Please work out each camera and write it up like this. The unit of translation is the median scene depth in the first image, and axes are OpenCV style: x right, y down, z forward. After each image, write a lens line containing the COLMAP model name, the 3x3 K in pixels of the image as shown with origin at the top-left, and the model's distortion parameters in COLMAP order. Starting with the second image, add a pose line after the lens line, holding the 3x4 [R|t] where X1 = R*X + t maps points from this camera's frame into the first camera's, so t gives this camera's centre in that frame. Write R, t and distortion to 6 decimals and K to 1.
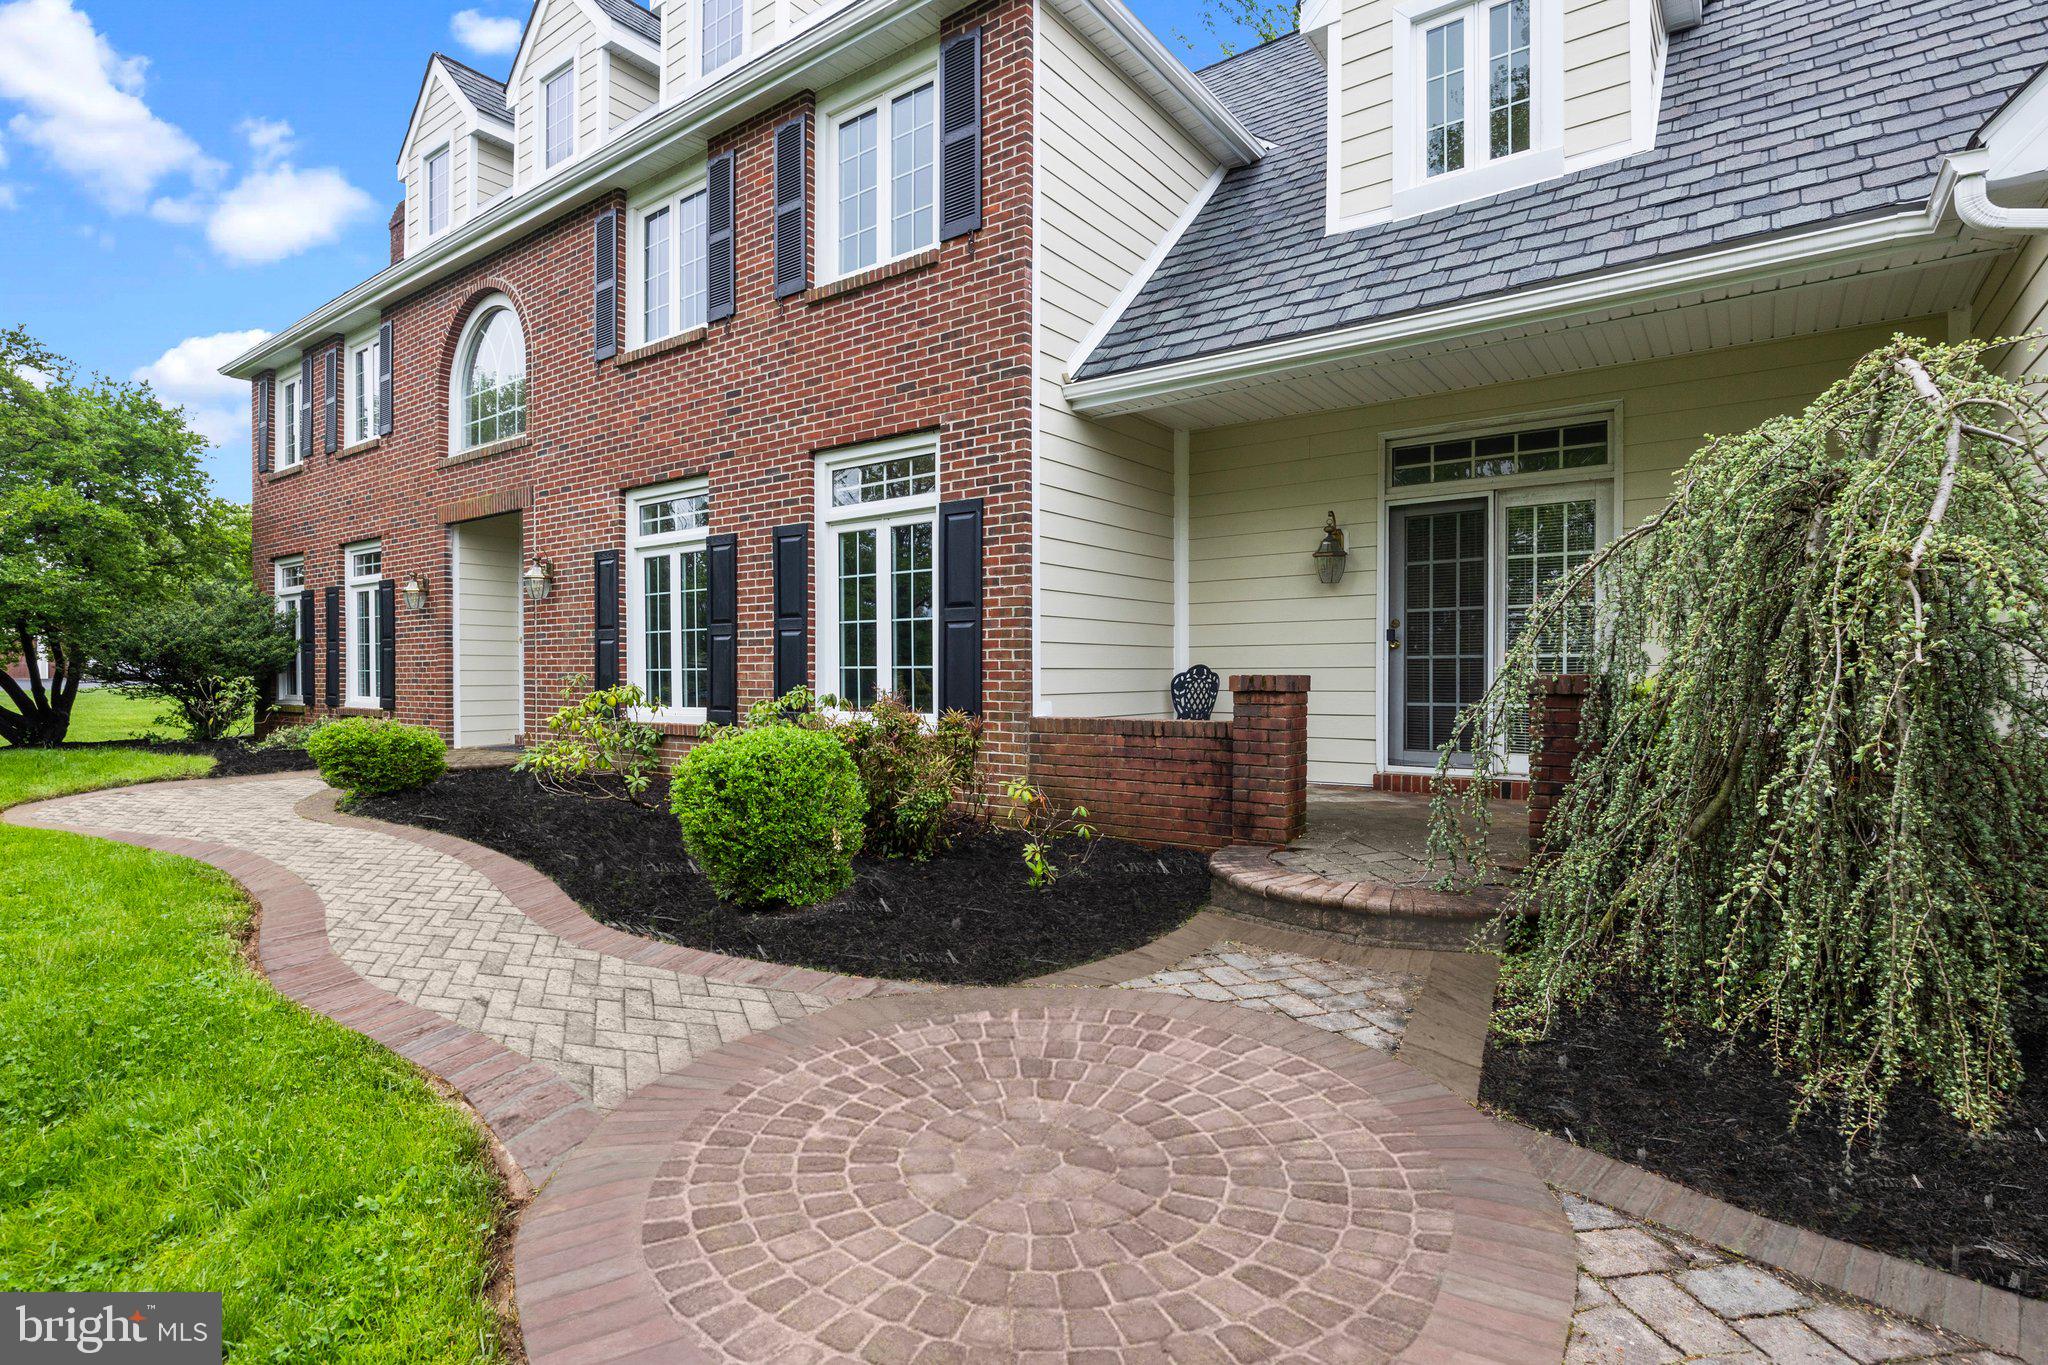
lens RADIAL K [[1000.1, 0, 1022.5], [0, 1000.1, 673.7], [0, 0, 1]] dist [-0.004280, 0.000513]
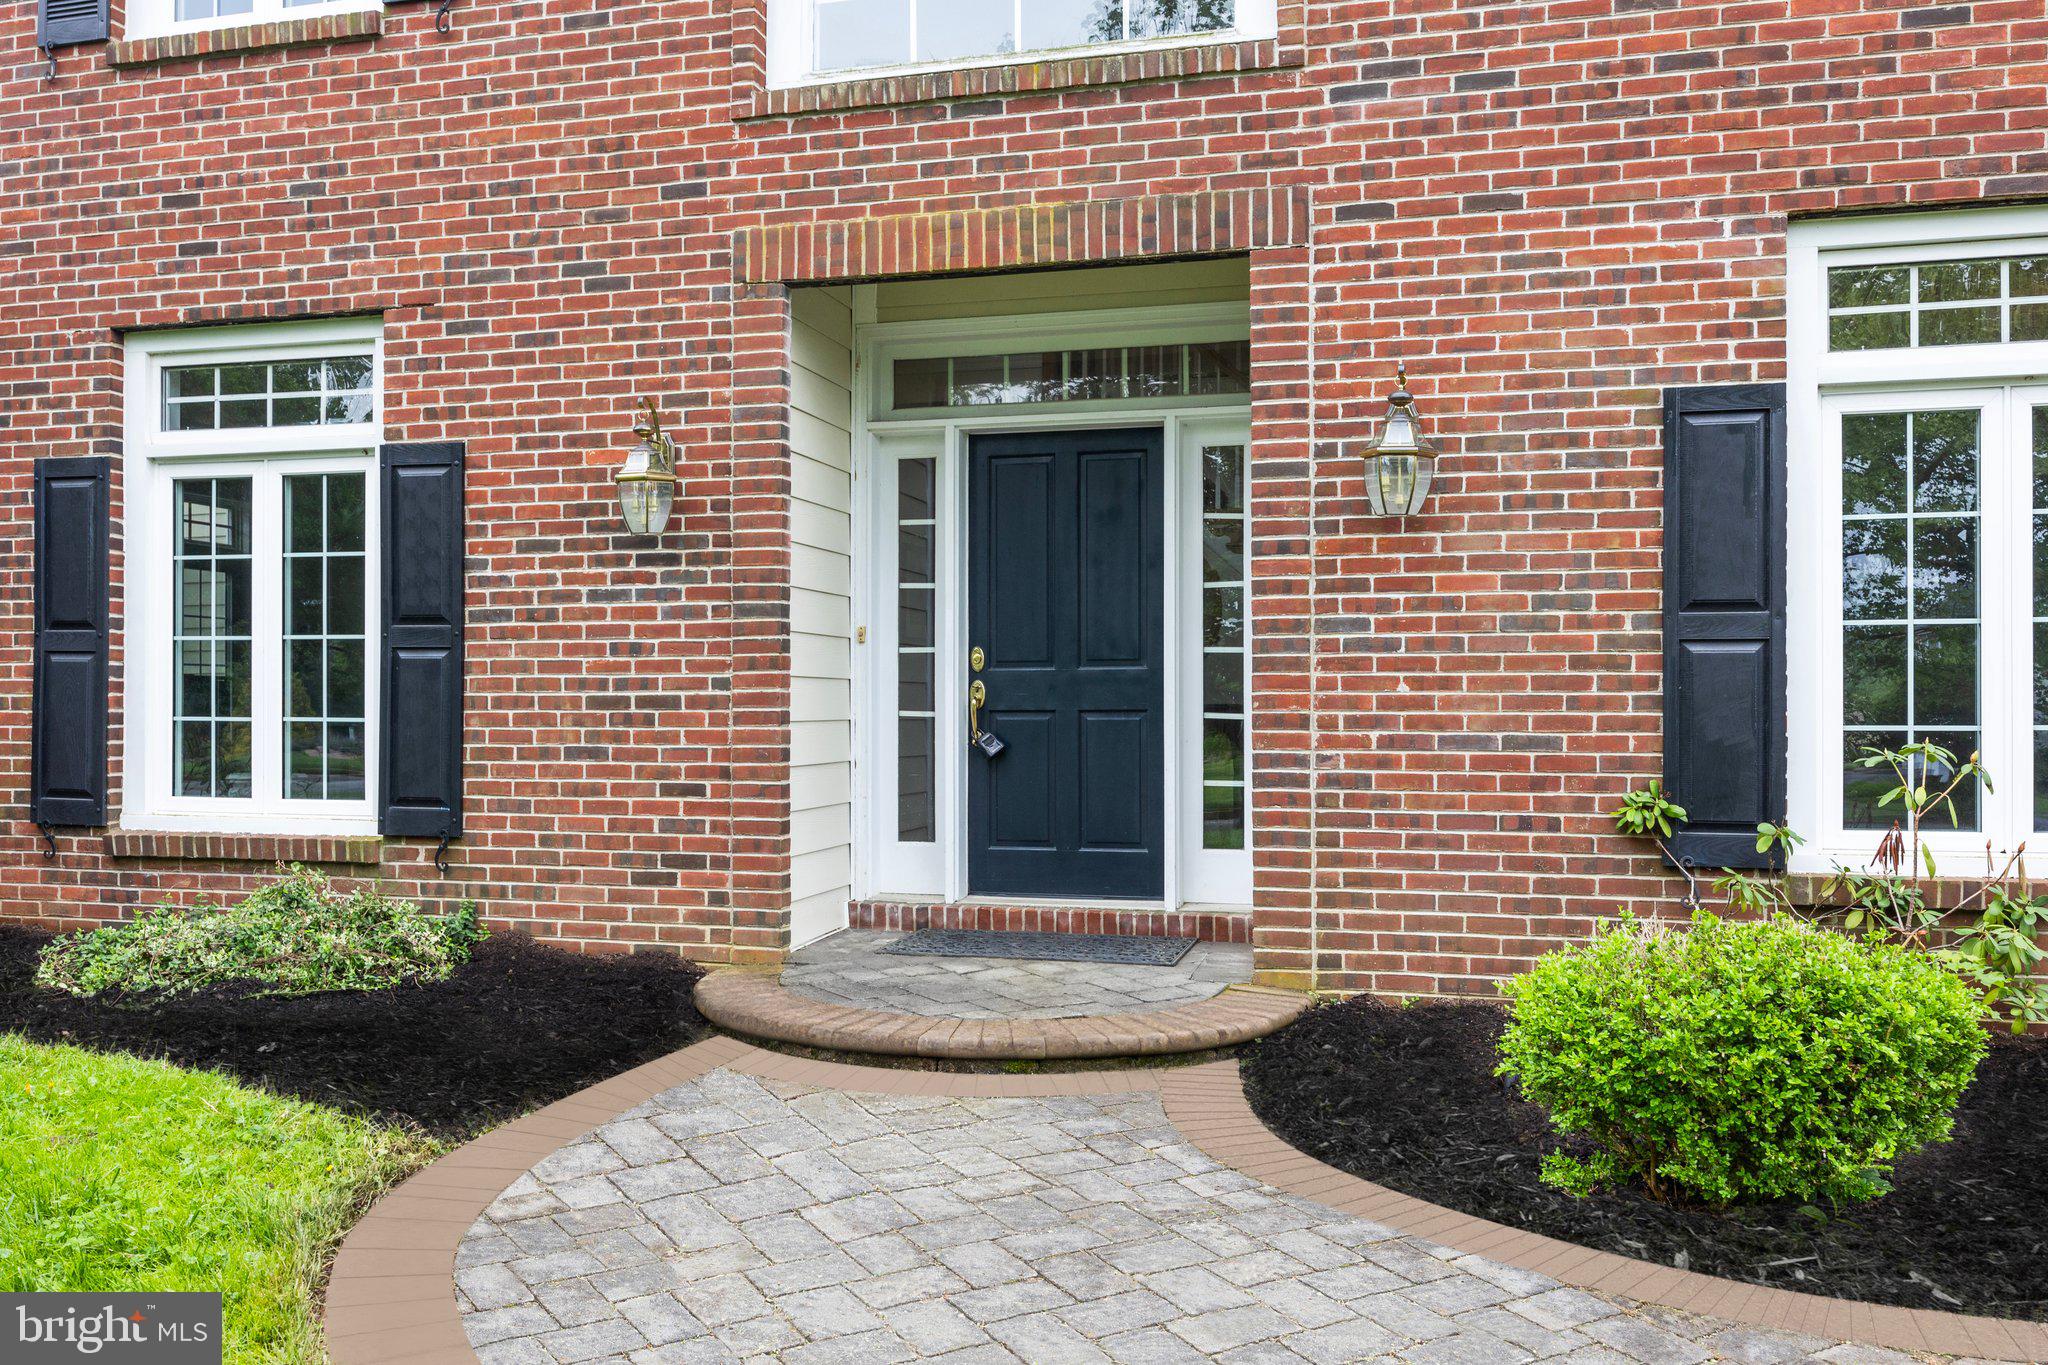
lens RADIAL K [[1482.0, 0, 1024.6], [0, 1482.0, 698.9], [0, 0, 1]] dist [-0.001923, -0.006142]
pose [[0.916496, 0.017173, 0.399675, -0.081645], [-0.007097, 0.999619, -0.026676, 0.000110], [-0.399980, 0.021612, 0.916269, 0.060852]]
